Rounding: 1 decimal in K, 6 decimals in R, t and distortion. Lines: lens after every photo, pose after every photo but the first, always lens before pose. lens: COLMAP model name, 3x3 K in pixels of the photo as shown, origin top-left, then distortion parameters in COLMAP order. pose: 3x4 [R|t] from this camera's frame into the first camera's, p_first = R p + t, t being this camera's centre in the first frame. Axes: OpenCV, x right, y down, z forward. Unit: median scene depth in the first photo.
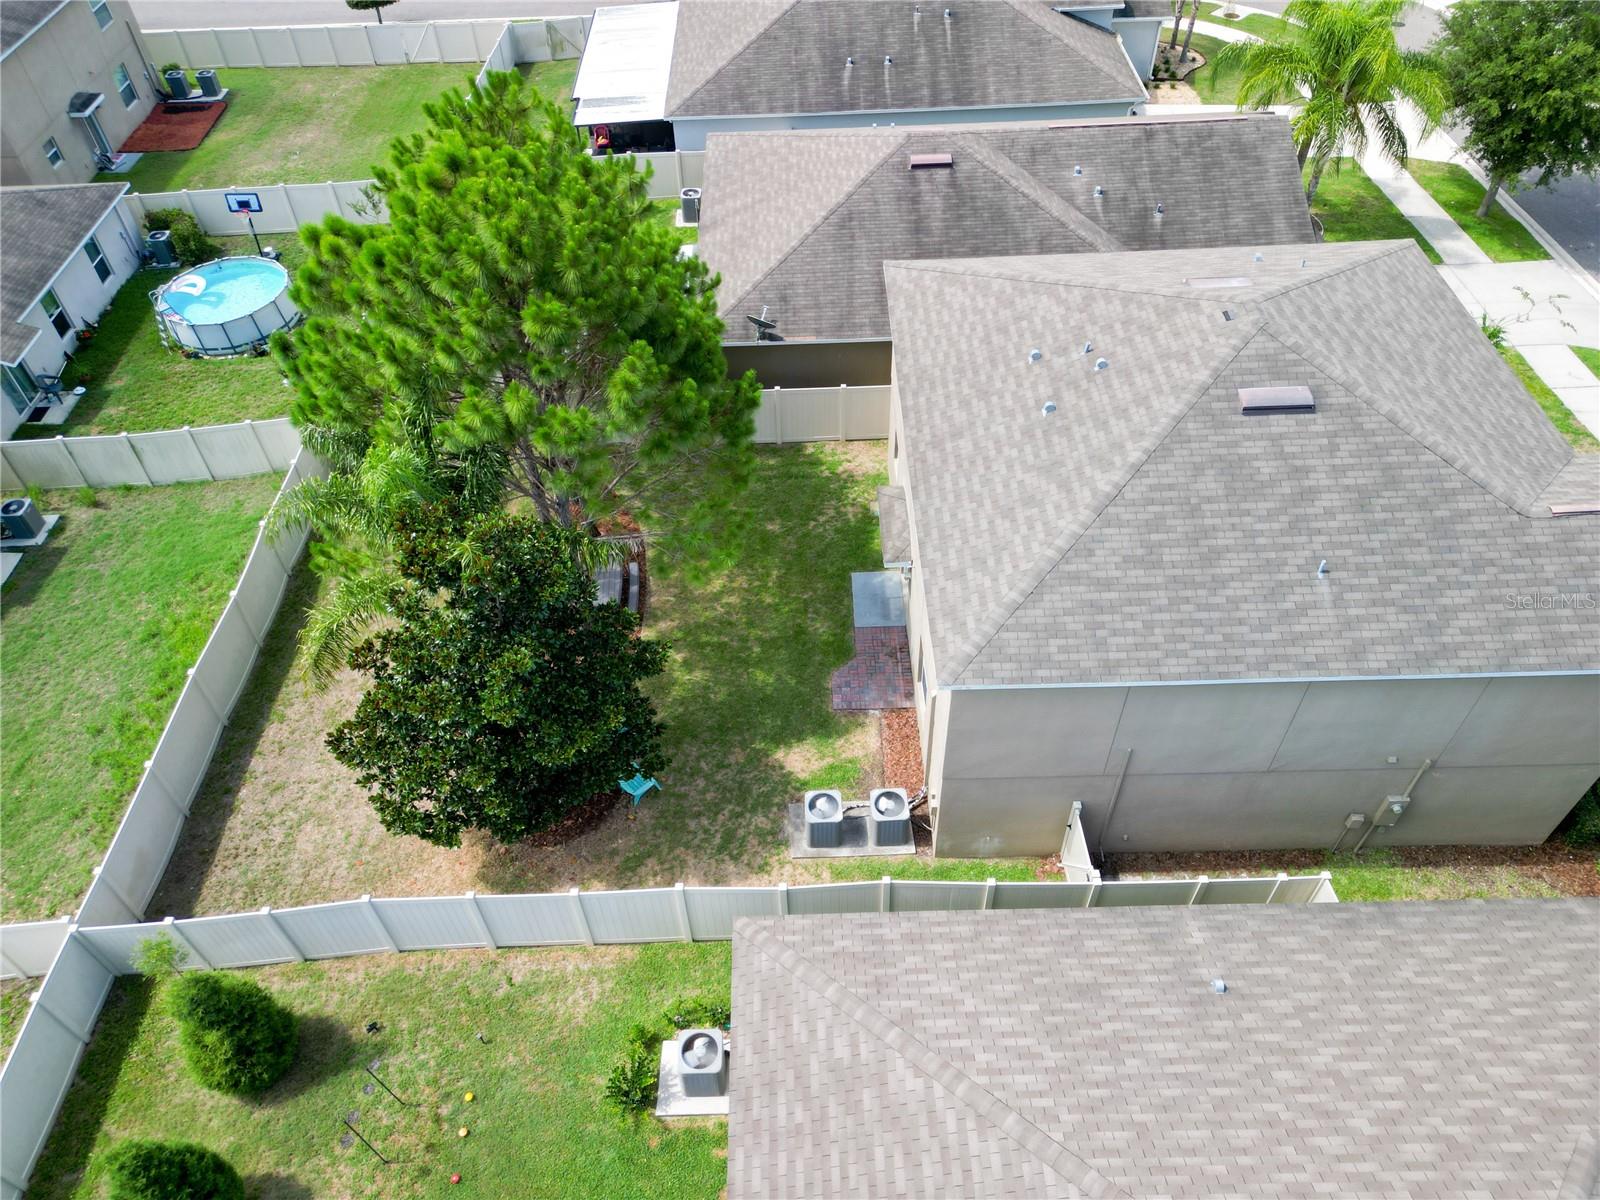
lens RADIAL K [[1129.5, 0, 800.0], [0, 1129.5, 600.0], [0, 0, 1]] dist [0.054546, -0.042110]
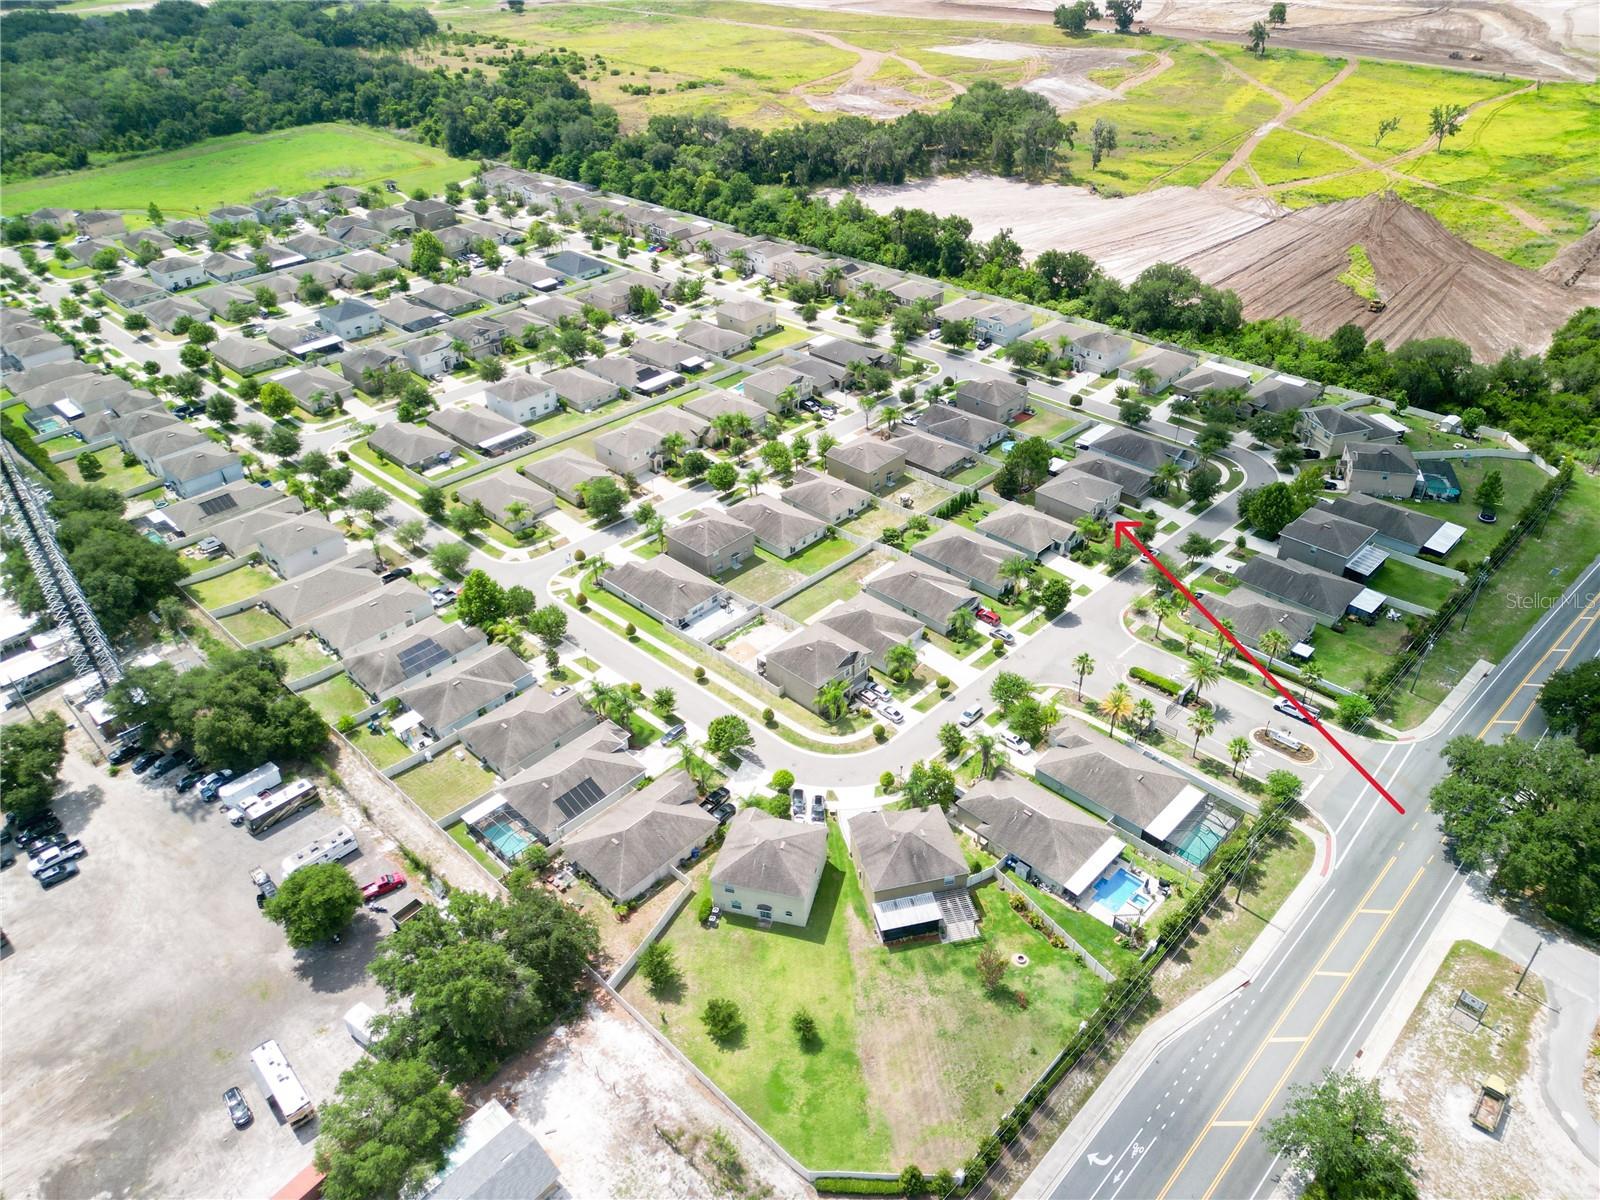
lens RADIAL K [[1129.5, 0, 800.0], [0, 1129.5, 600.0], [0, 0, 1]] dist [0.054546, -0.042110]
pose [[0.706592, 0.414965, -0.573177, 2.481682], [-0.513185, 0.858204, -0.011319, 1.076041], [0.487206, 0.302144, 0.819353, -4.216171]]
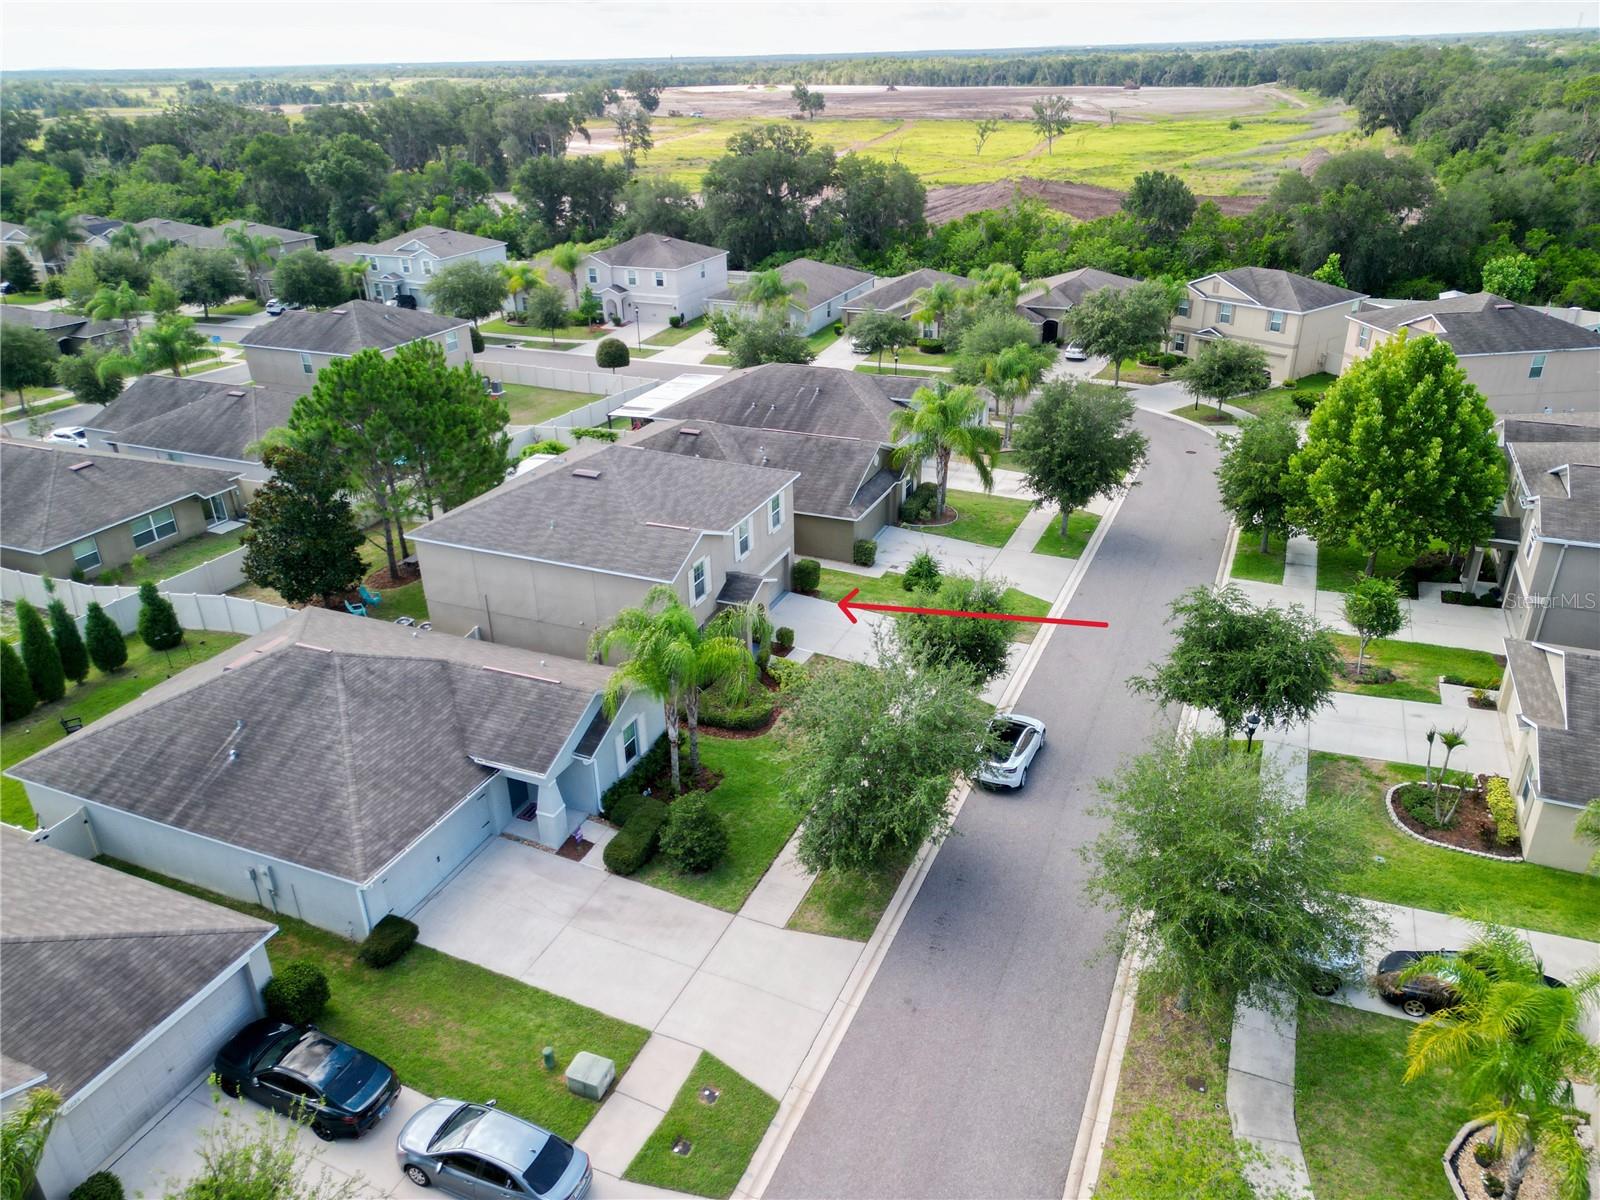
lens RADIAL K [[1129.5, 0, 800.0], [0, 1129.5, 600.0], [0, 0, 1]] dist [0.054546, -0.042110]
pose [[0.909891, 0.192734, -0.367358, 0.801158], [-0.308793, 0.905999, -0.289503, 0.281743], [0.277030, 0.376854, 0.883875, -0.405991]]
